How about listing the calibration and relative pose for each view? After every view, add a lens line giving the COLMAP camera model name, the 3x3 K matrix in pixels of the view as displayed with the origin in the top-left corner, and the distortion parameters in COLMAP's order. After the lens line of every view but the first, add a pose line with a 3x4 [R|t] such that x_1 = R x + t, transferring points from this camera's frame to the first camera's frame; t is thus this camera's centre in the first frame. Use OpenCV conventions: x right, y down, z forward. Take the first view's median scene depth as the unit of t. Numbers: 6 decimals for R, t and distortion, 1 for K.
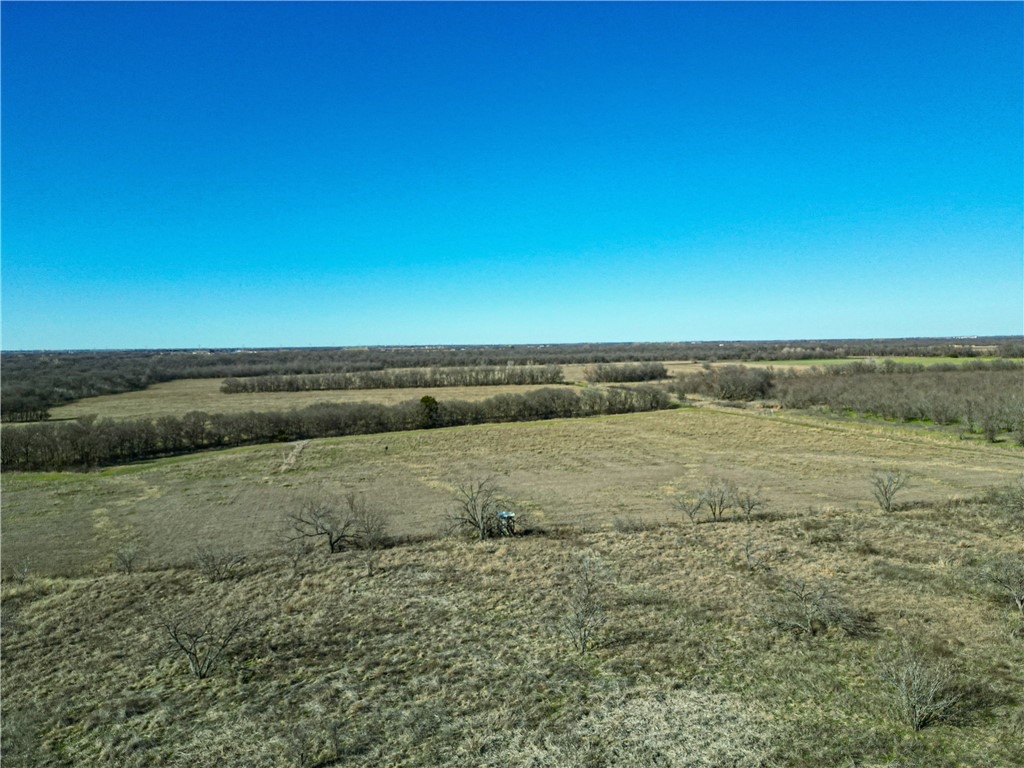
lens RADIAL K [[716.0, 0, 512.0], [0, 716.0, 384.0], [0, 0, 1]] dist [-0.004754, -0.004016]
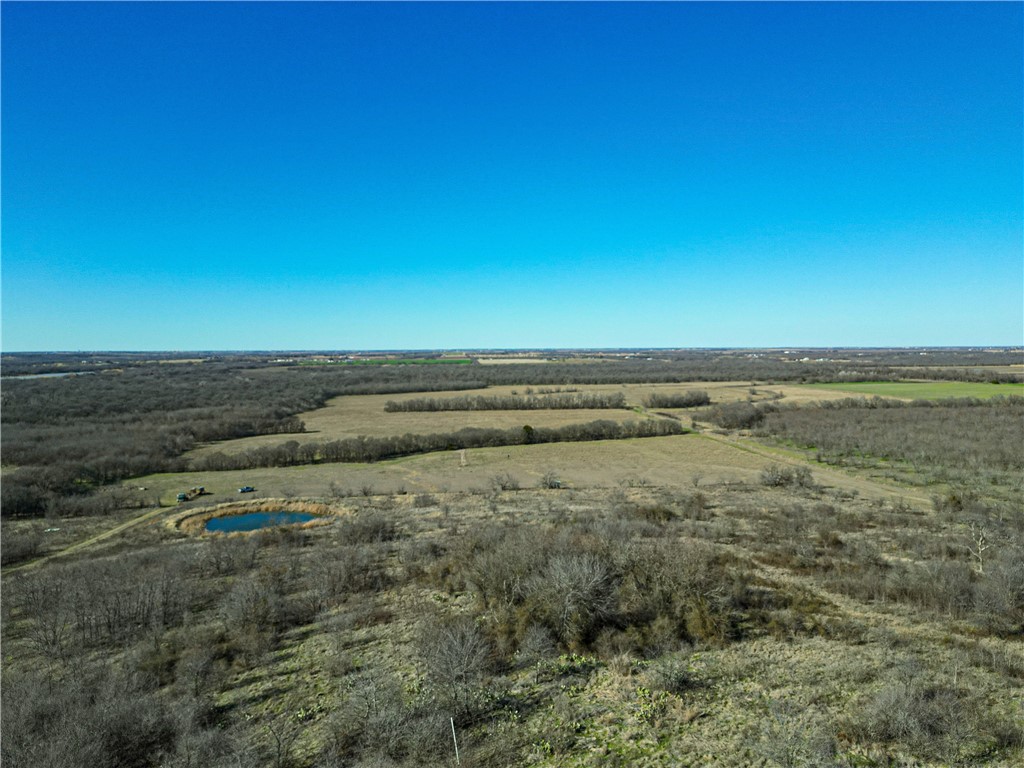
lens RADIAL K [[716.0, 0, 512.0], [0, 716.0, 384.0], [0, 0, 1]] dist [-0.004754, -0.004016]
pose [[0.991665, 0.017947, -0.127590, 0.052177], [-0.018444, 0.999826, -0.002718, -0.063057], [0.127519, 0.005048, 0.991823, -0.585781]]
